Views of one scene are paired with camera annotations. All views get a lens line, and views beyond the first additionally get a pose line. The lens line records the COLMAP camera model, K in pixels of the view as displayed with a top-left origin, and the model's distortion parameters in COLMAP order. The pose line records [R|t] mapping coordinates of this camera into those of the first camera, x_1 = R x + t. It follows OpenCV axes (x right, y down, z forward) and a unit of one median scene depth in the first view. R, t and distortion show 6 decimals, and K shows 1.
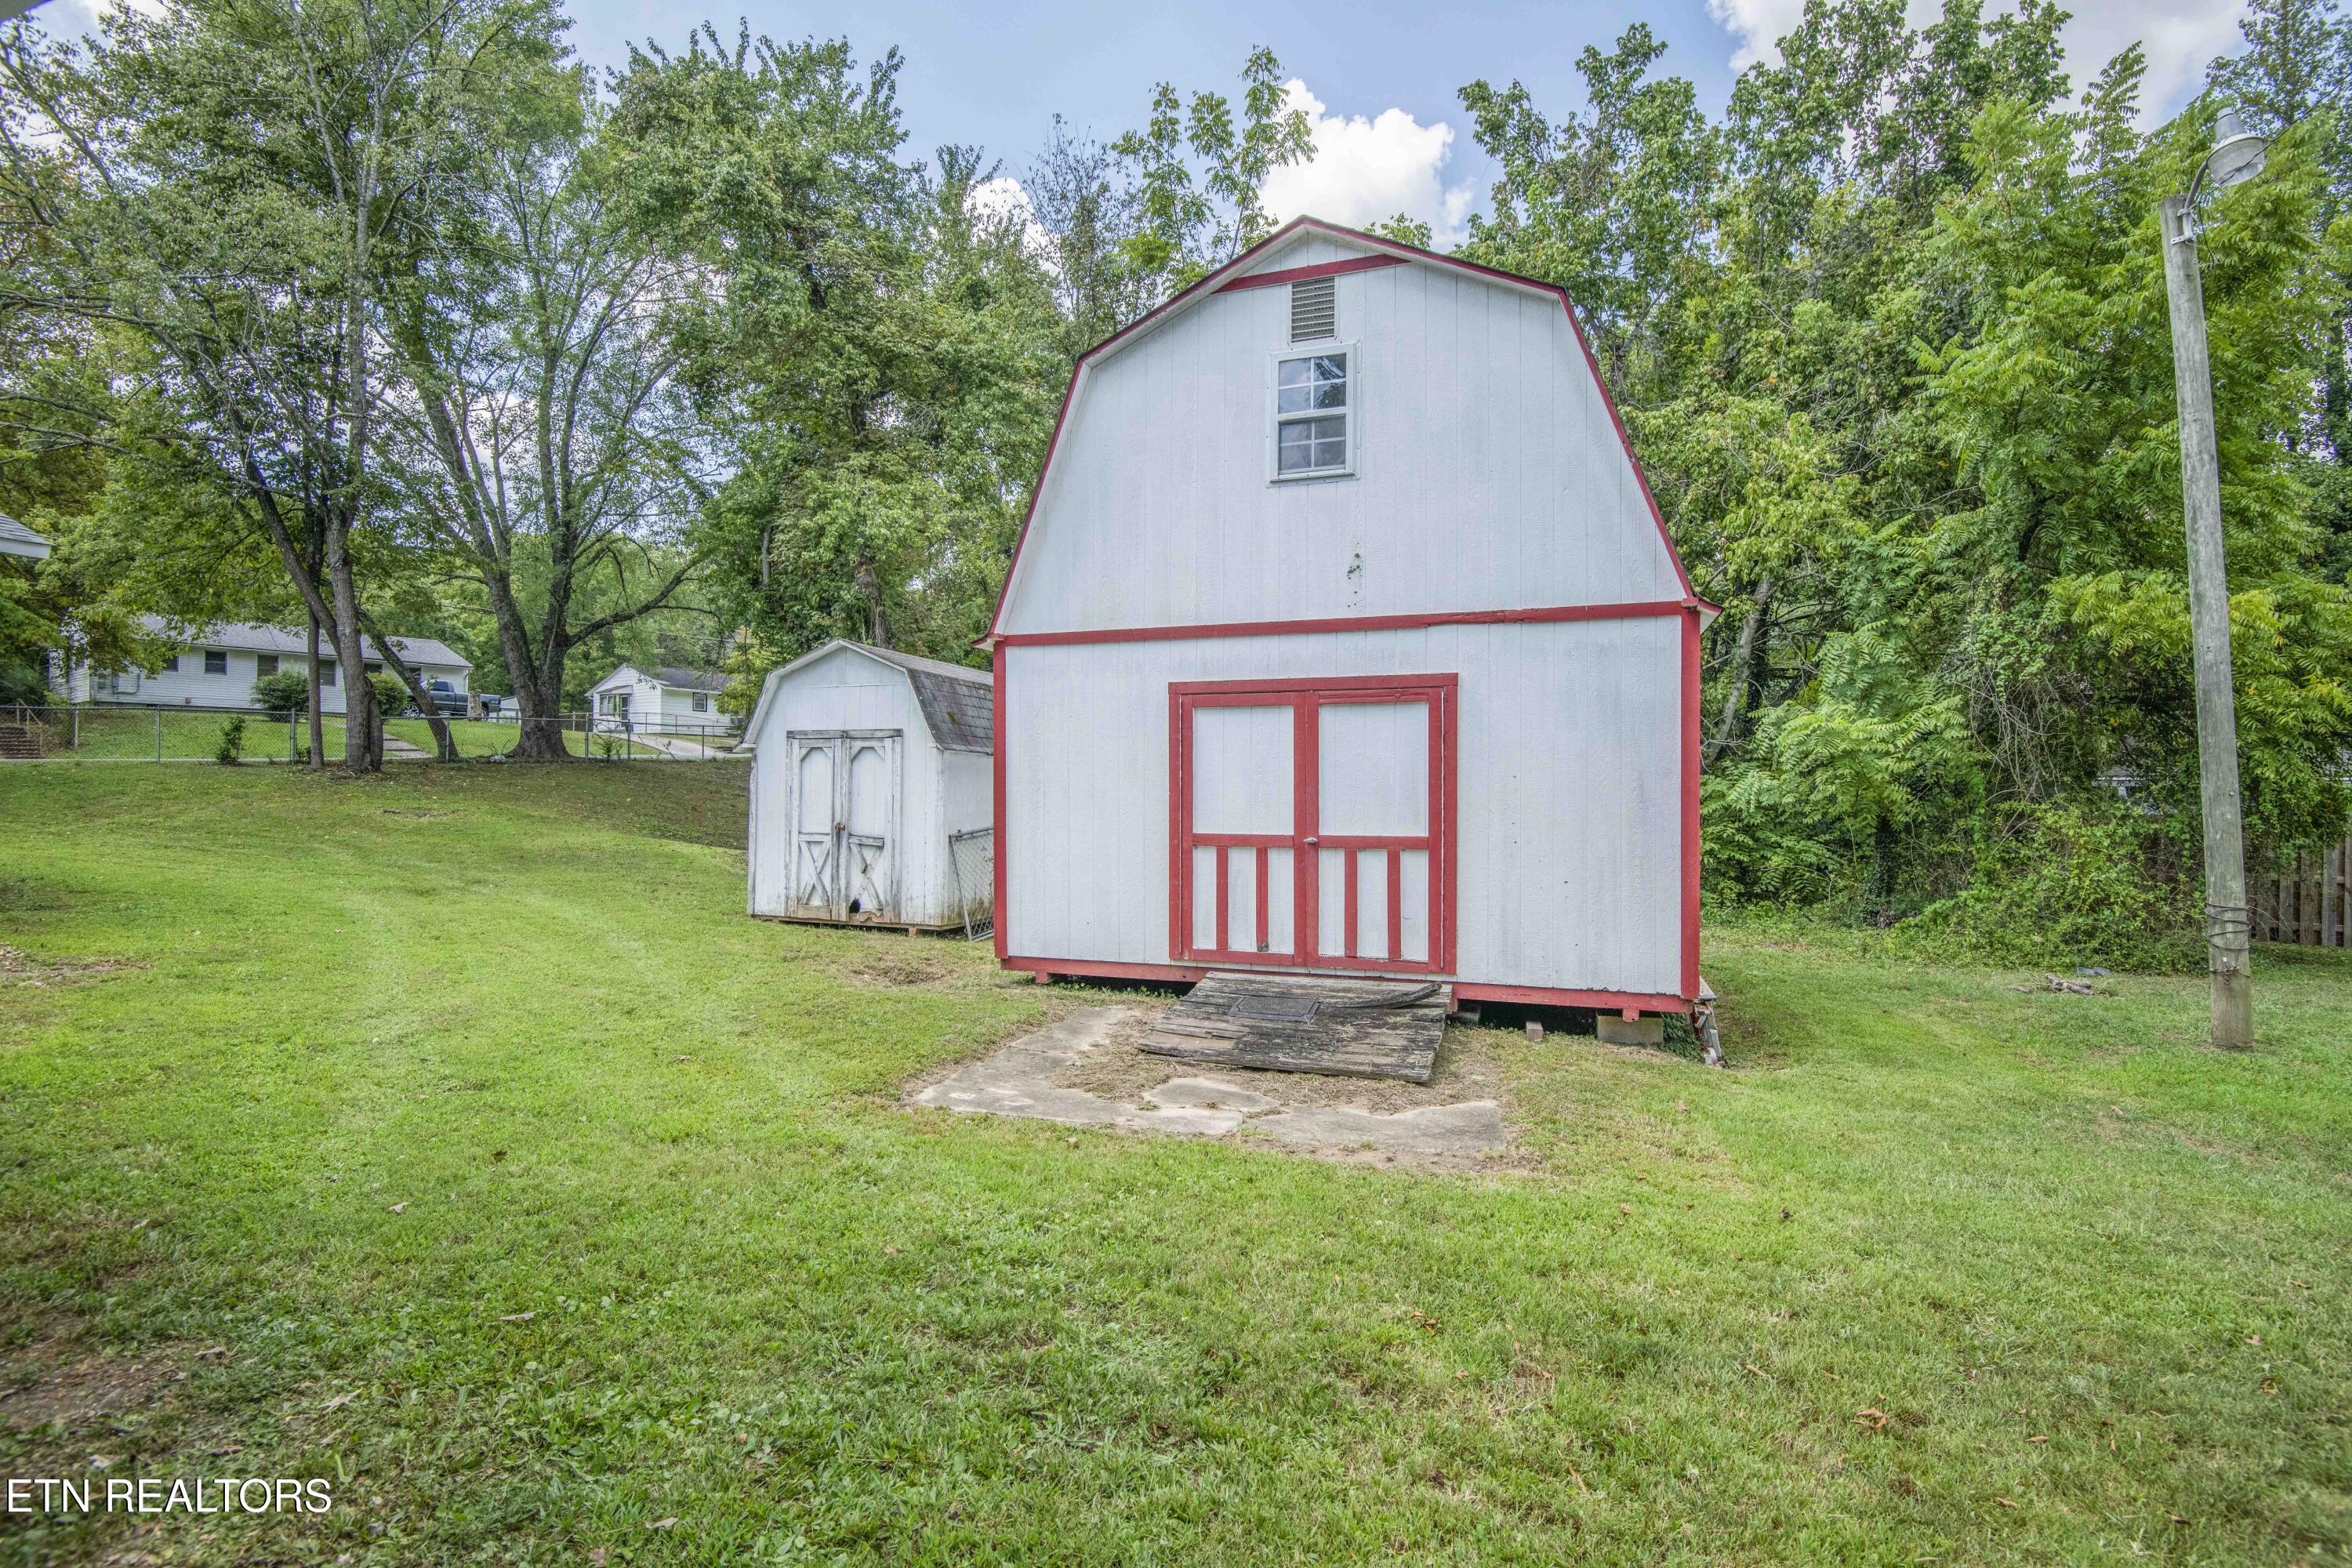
lens RADIAL K [[1090.9, 0, 1175.3], [0, 1090.9, 792.9], [0, 0, 1]] dist [-0.015695, -0.016774]
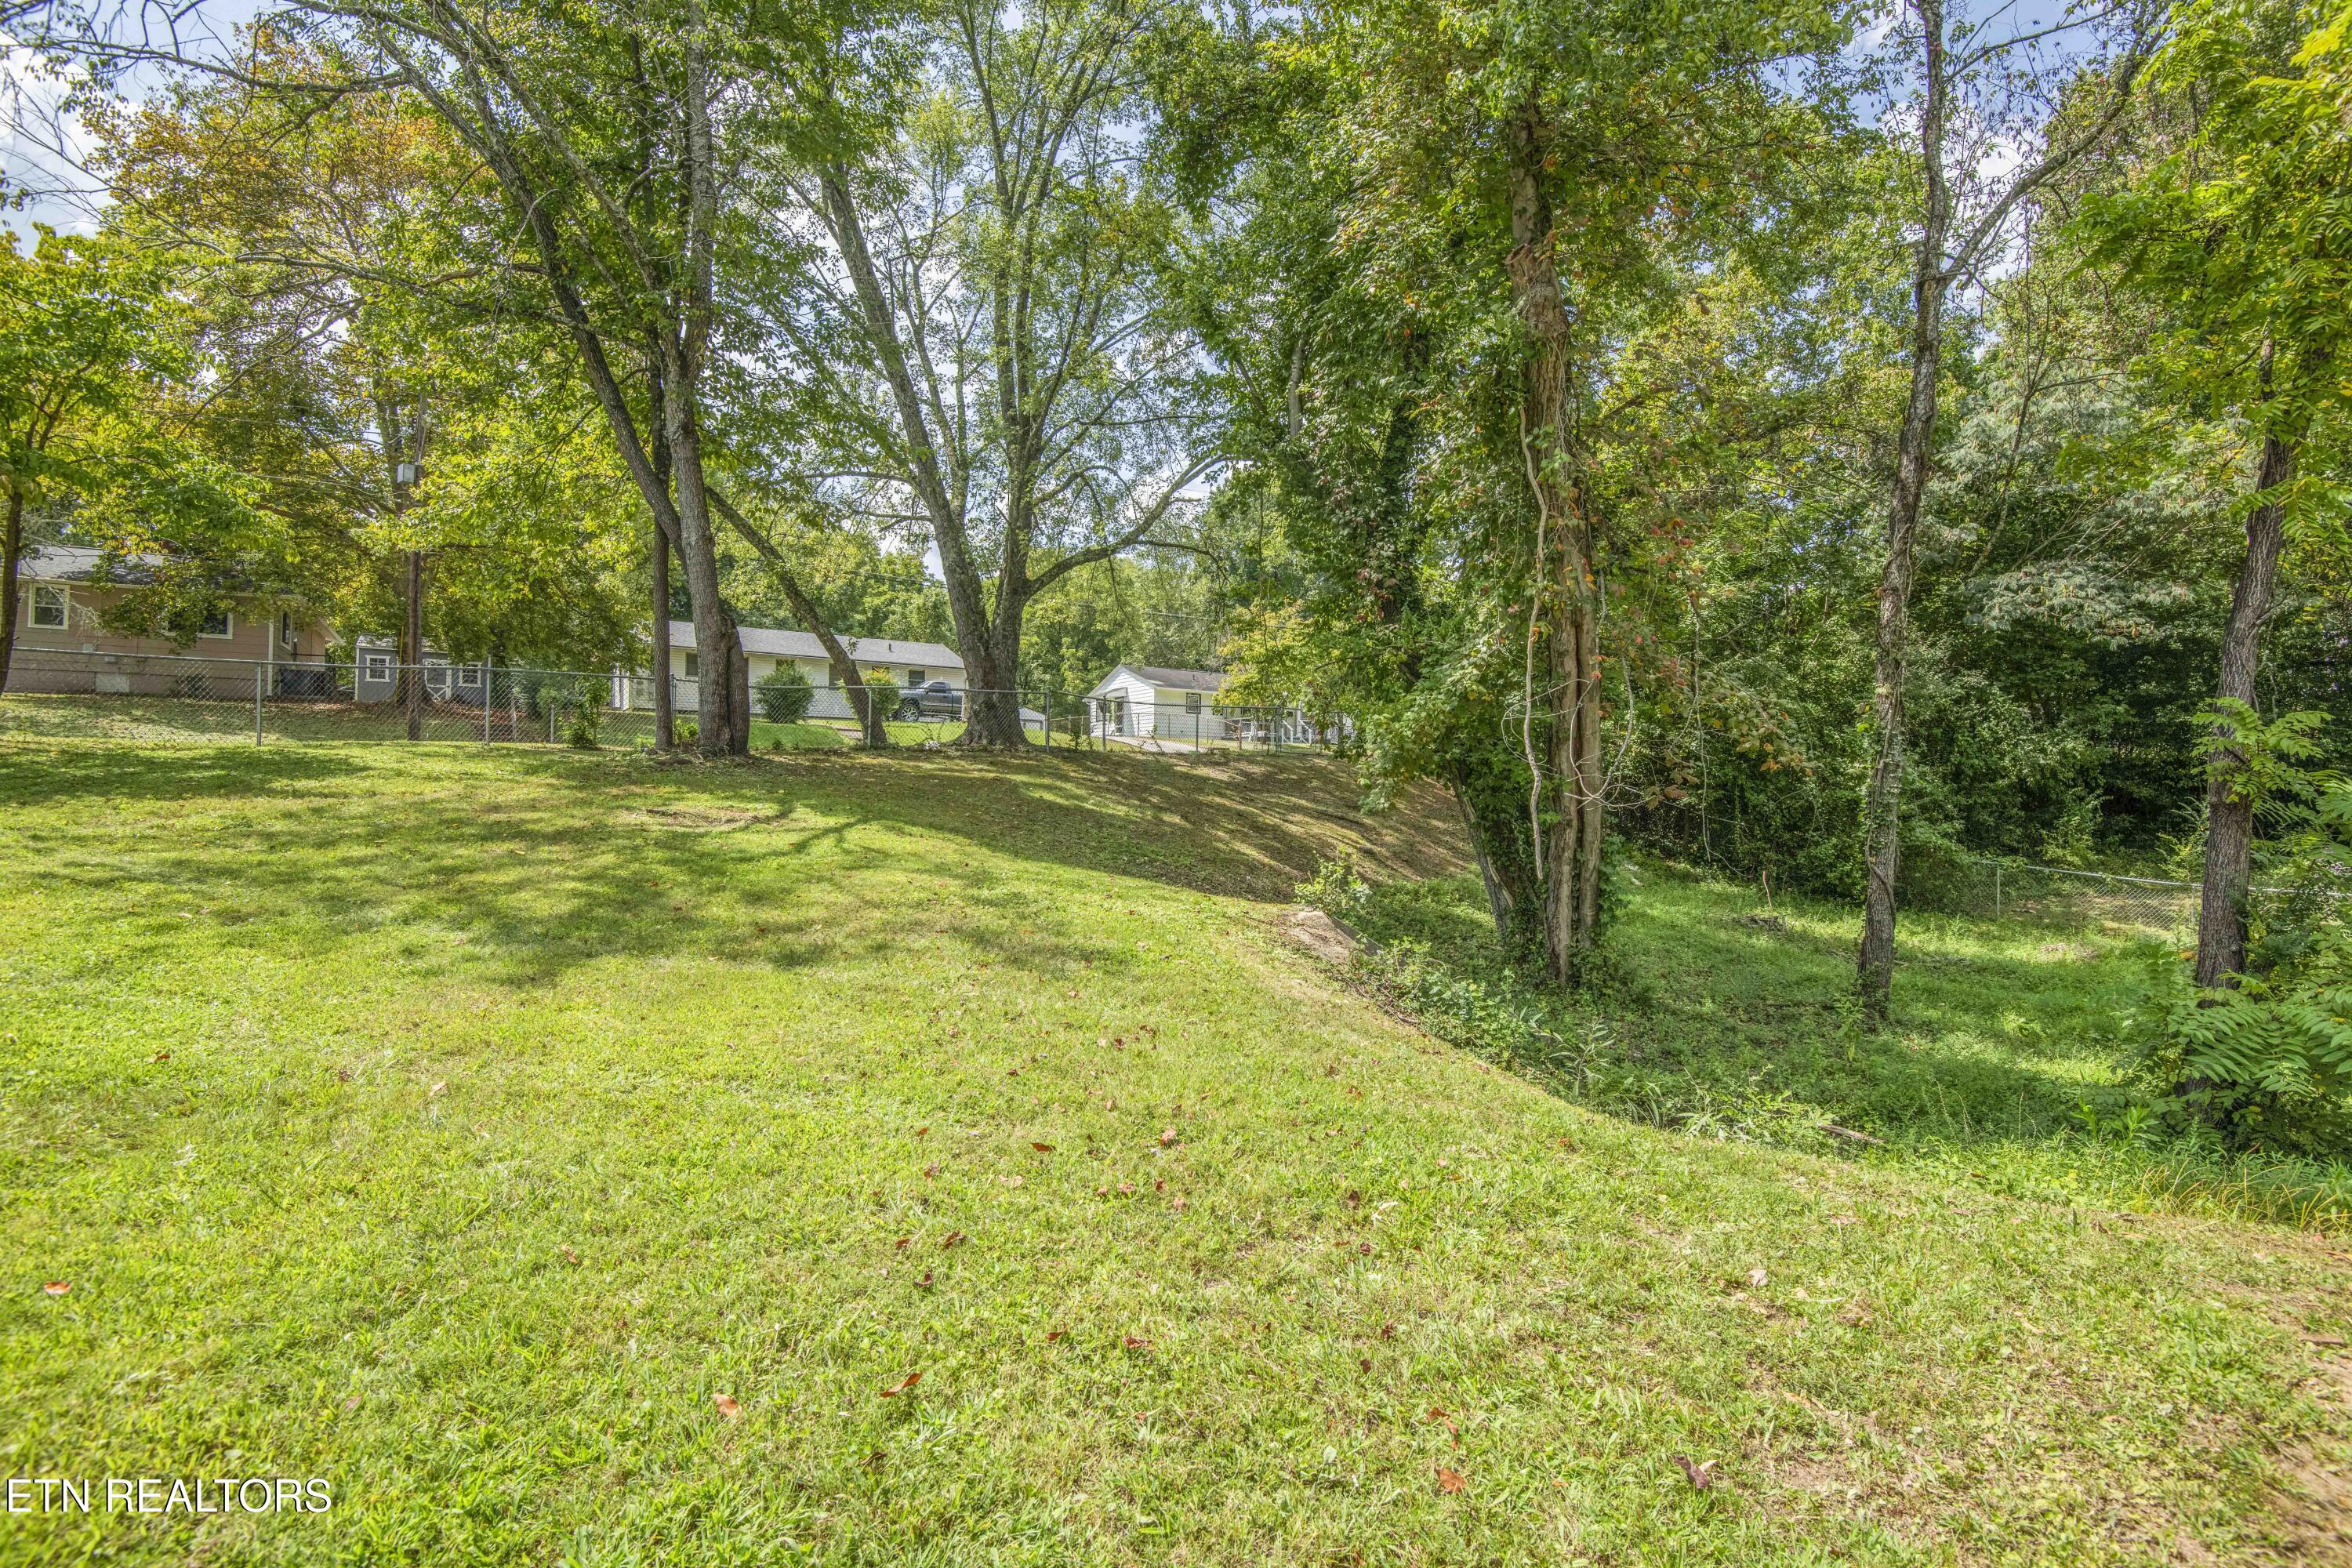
lens RADIAL K [[1090.9, 0, 1176.4], [0, 1090.9, 792.8], [0, 0, 1]] dist [-0.015695, -0.016774]
pose [[0.909950, 0.000787, -0.414716, -0.155888], [-0.006643, 0.999898, -0.012677, 0.009266], [0.414664, 0.014291, 0.909862, 0.358431]]
